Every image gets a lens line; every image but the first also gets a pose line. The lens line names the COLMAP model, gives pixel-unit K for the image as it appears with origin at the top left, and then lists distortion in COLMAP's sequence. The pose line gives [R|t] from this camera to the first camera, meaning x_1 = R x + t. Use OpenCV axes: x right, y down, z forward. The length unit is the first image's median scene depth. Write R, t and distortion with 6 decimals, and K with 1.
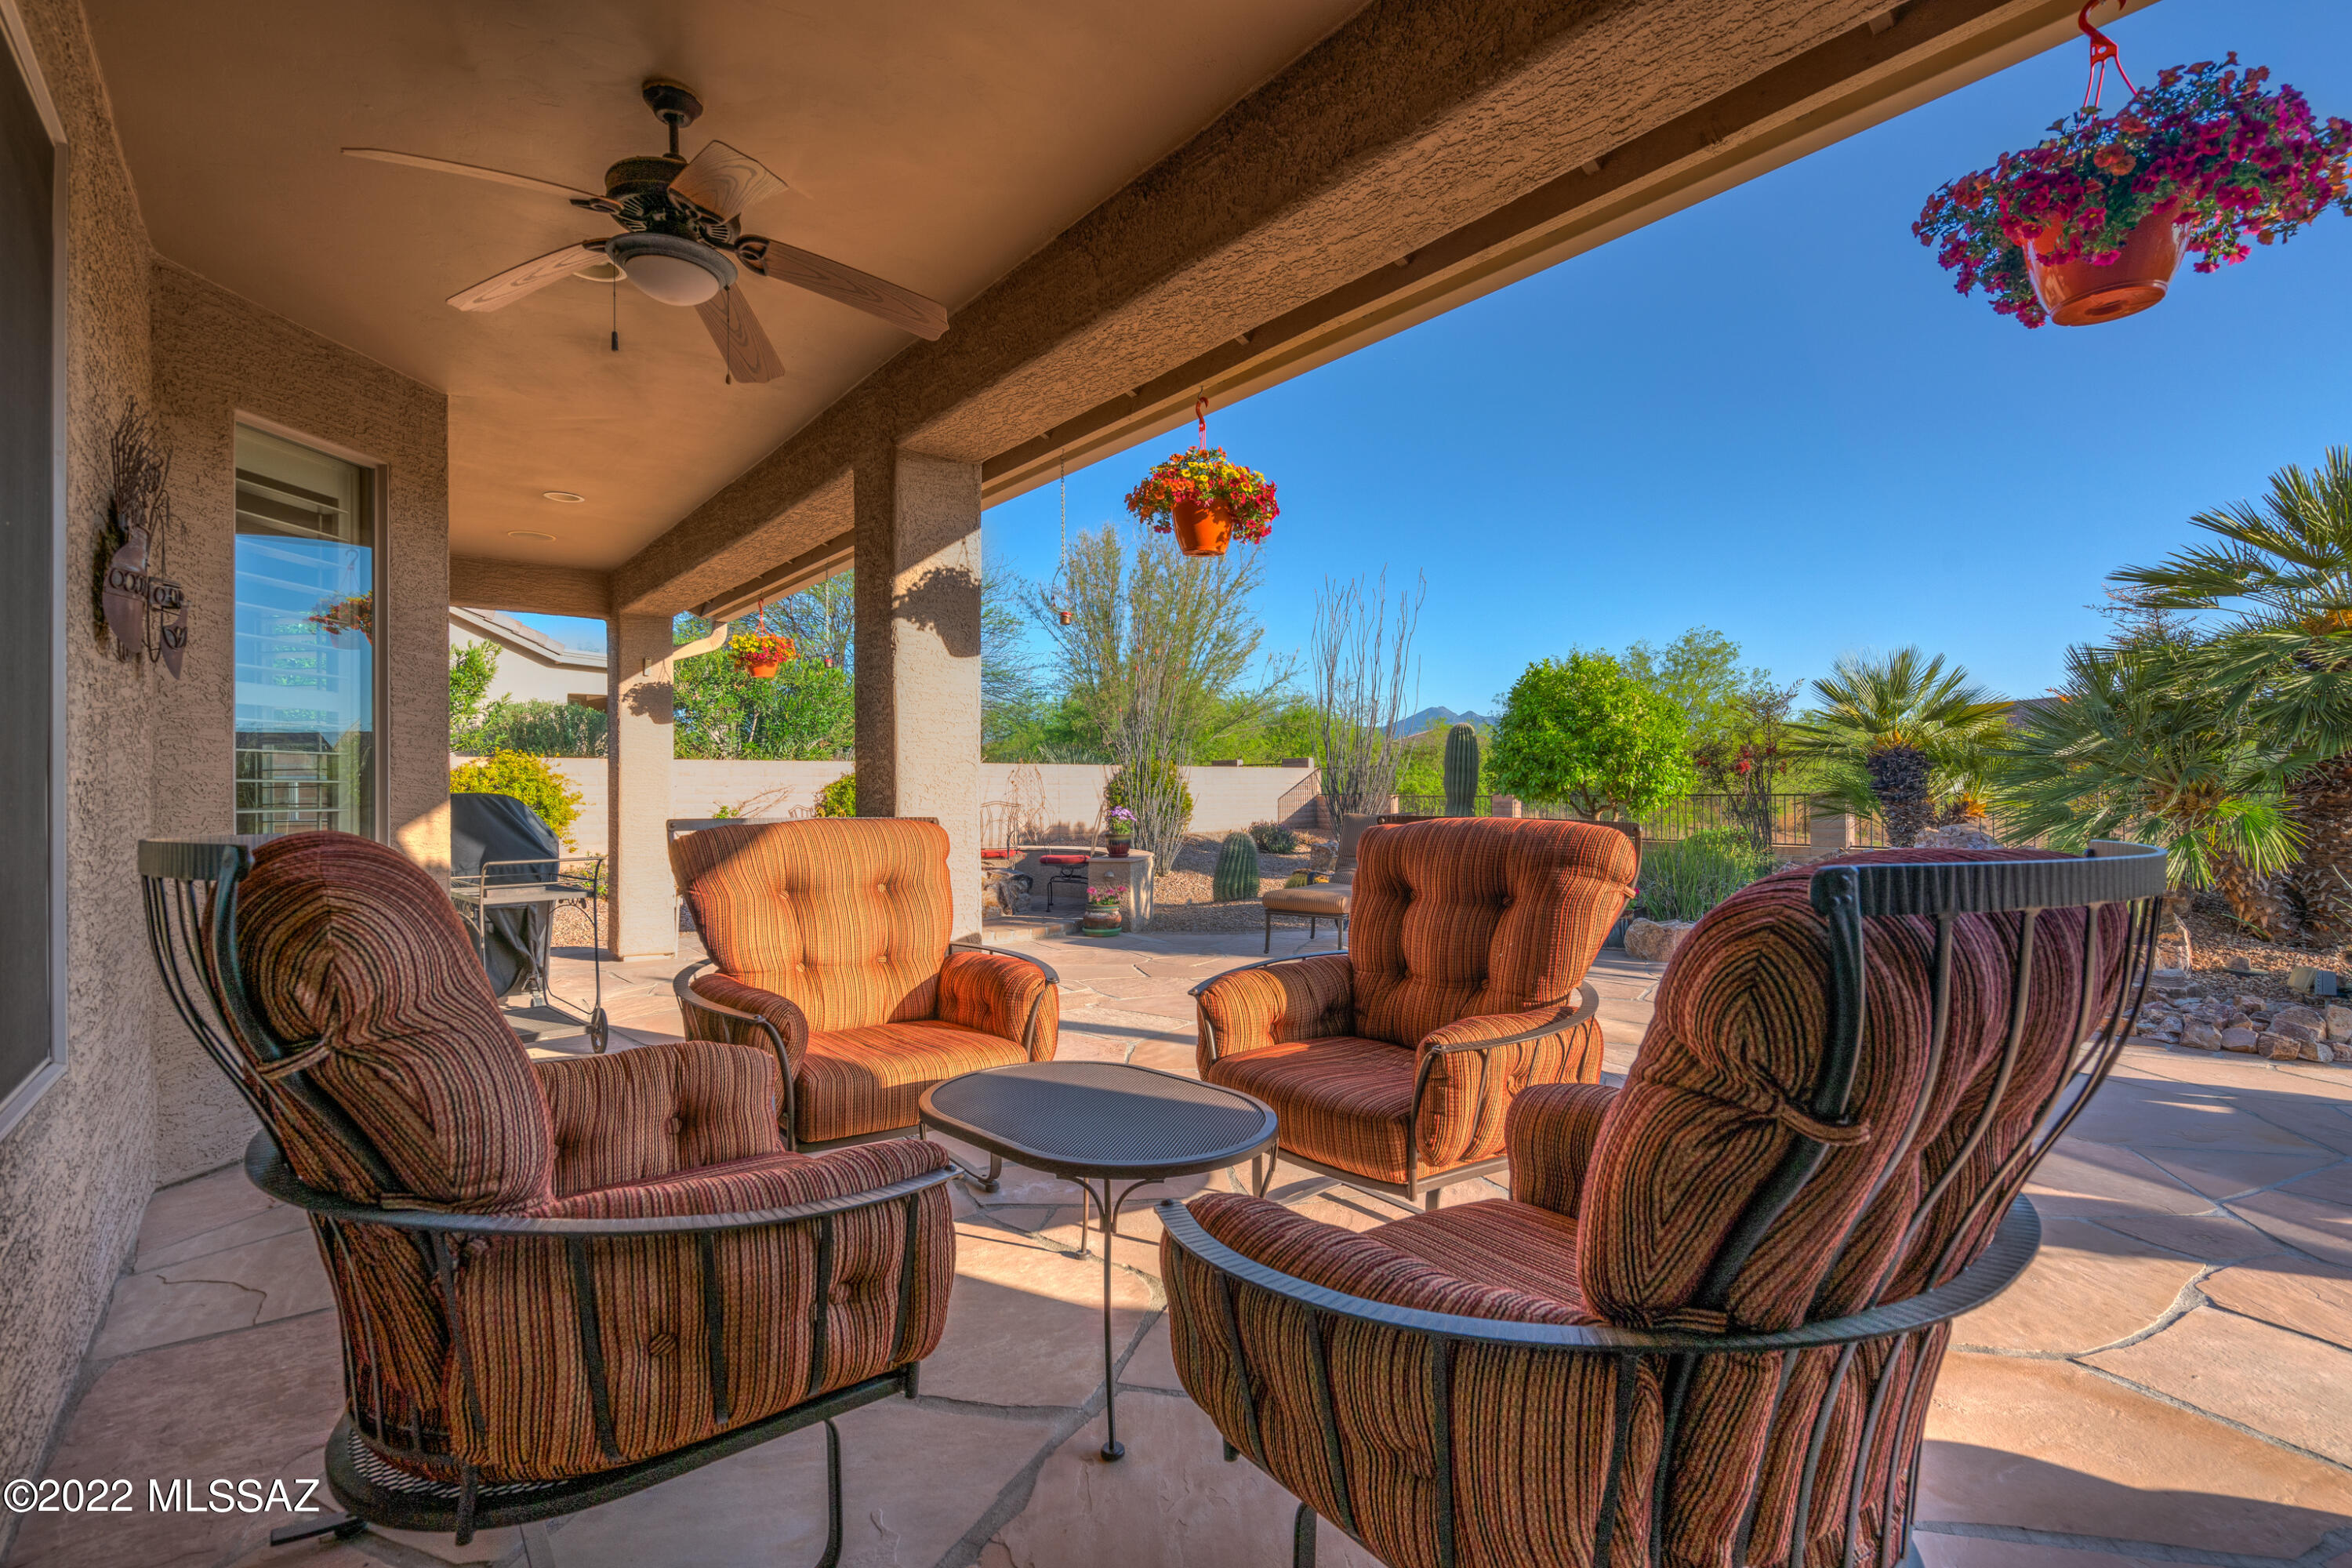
lens RADIAL K [[1076.7, 0, 1167.4], [0, 1076.7, 769.7], [0, 0, 1]] dist [-0.001059, 0.000089]
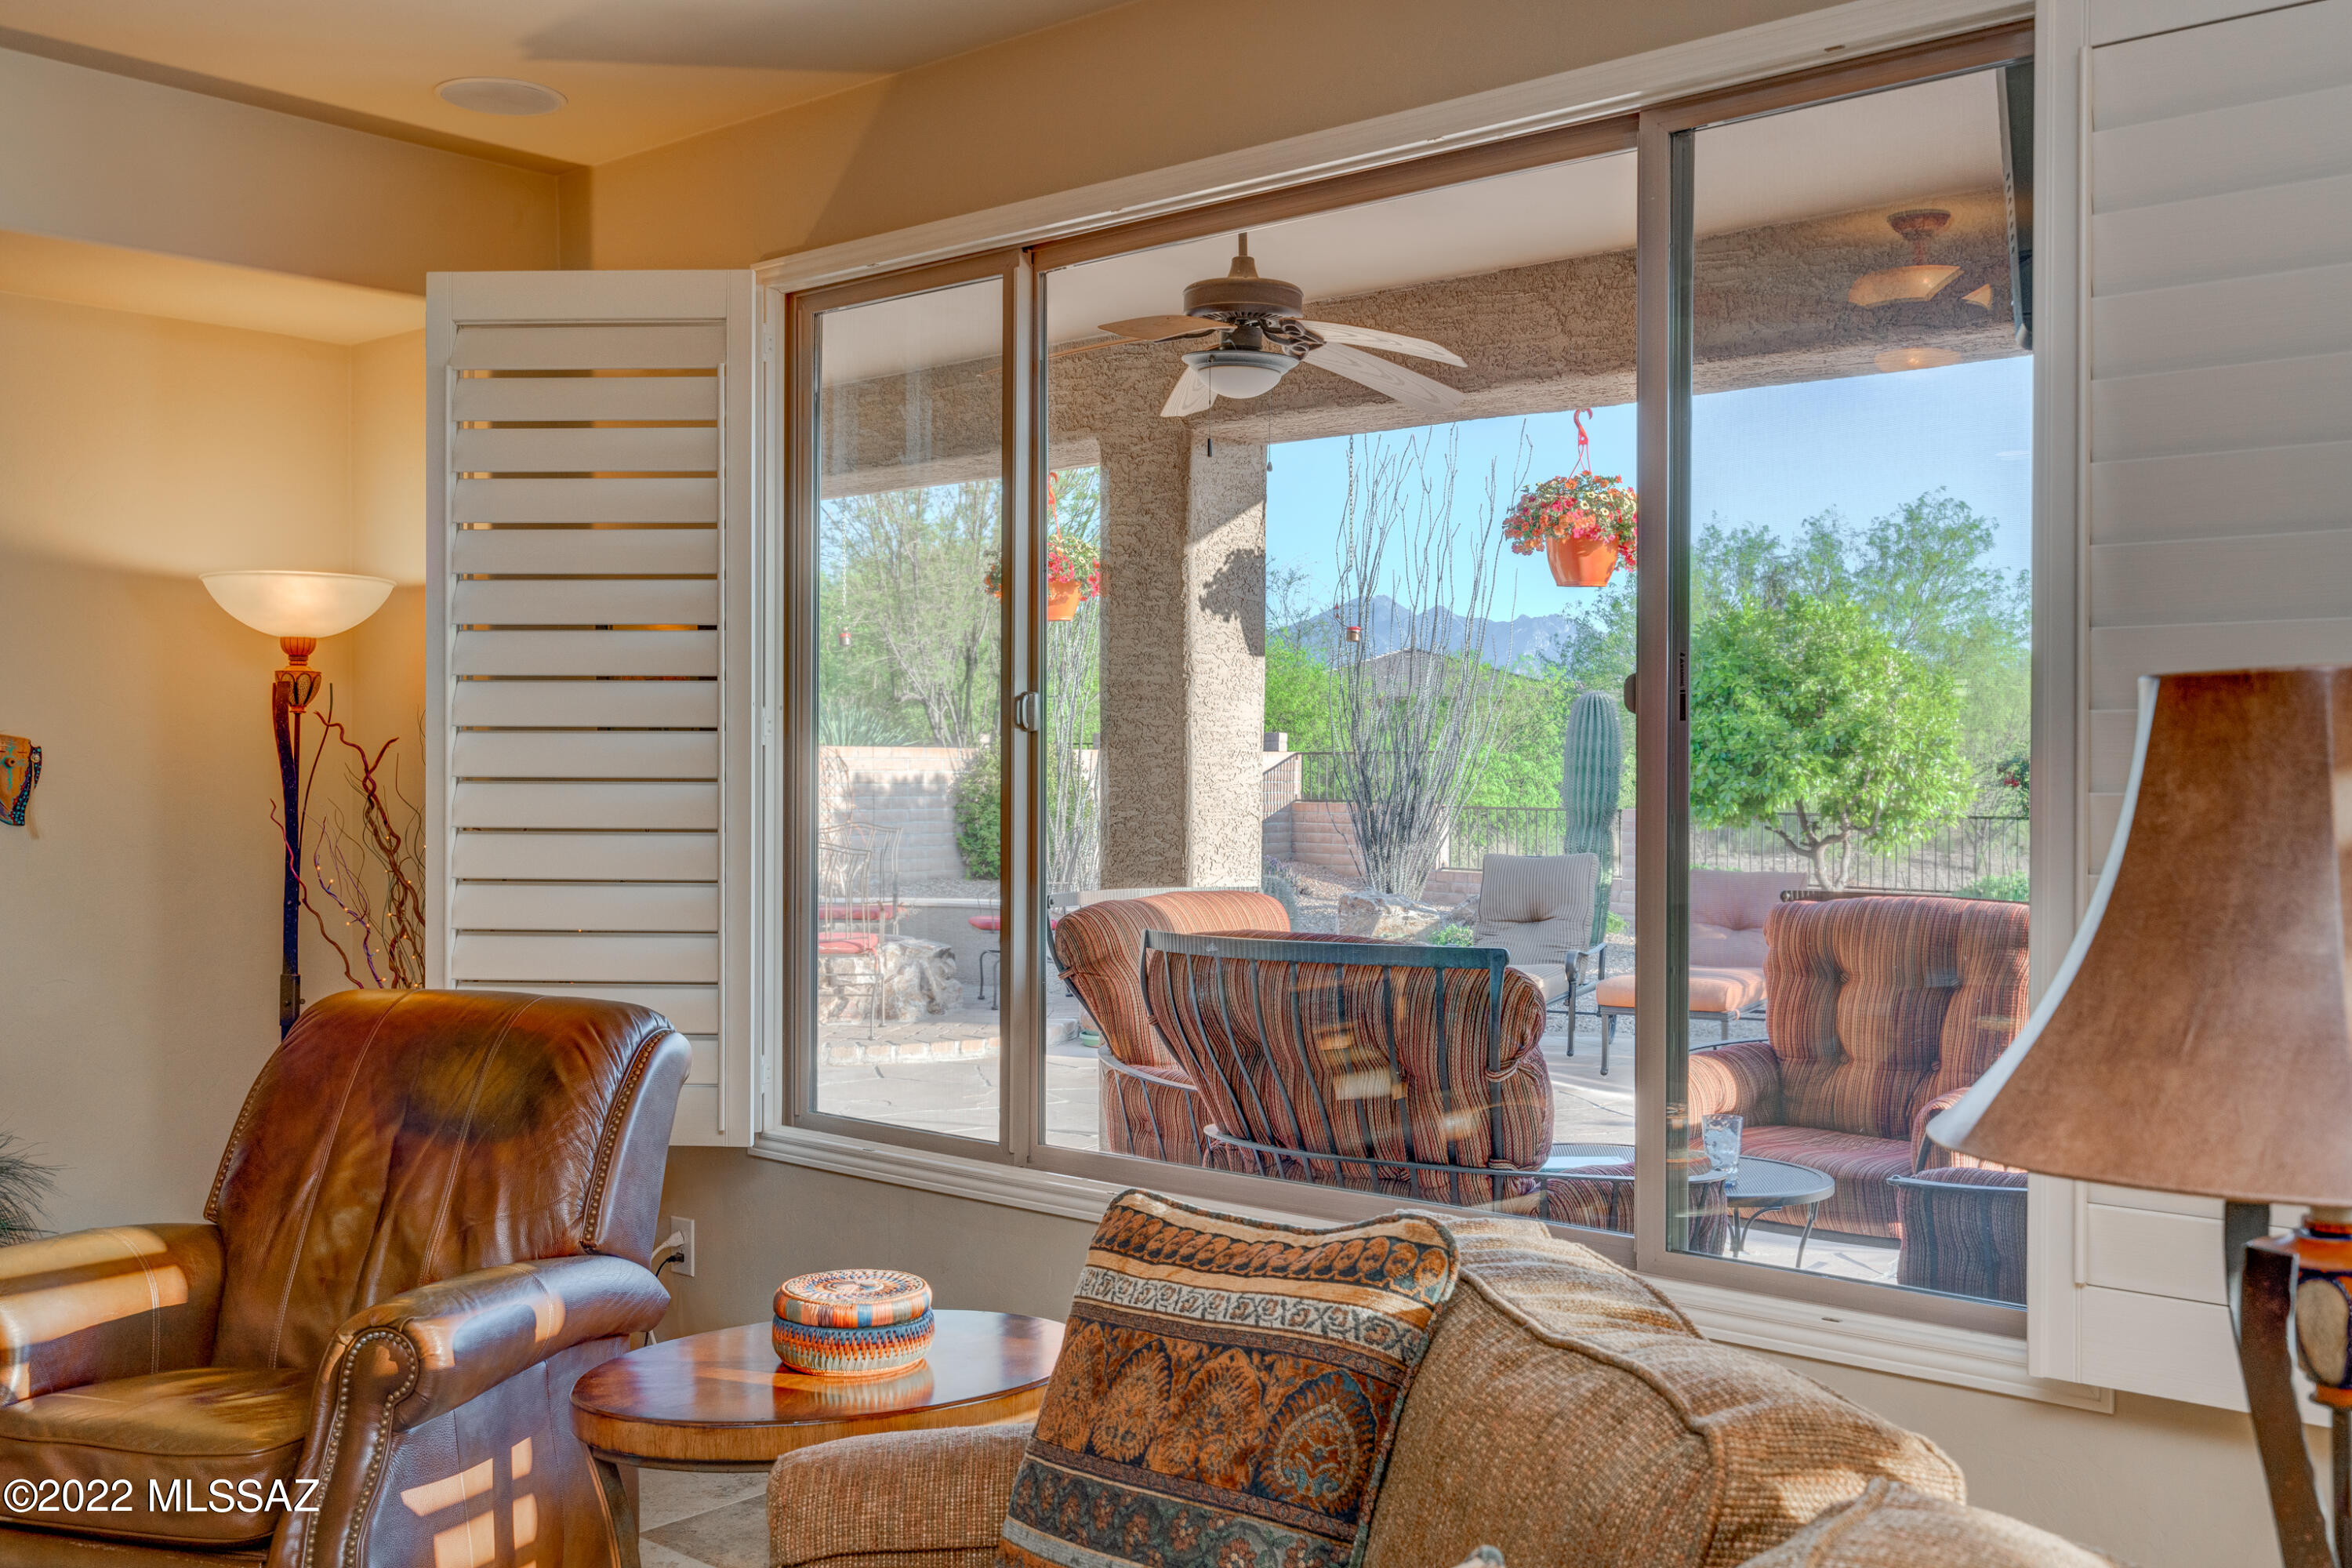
lens RADIAL K [[2280.2, 0, 1176.0], [0, 2280.2, 784.0], [0, 0, 1]] dist [0.000937, -0.000849]
pose [[0.987331, 0.010158, 0.158346, -0.180807], [-0.014643, 0.999523, 0.027183, -0.027072], [-0.157995, -0.029158, 0.987009, -0.239612]]
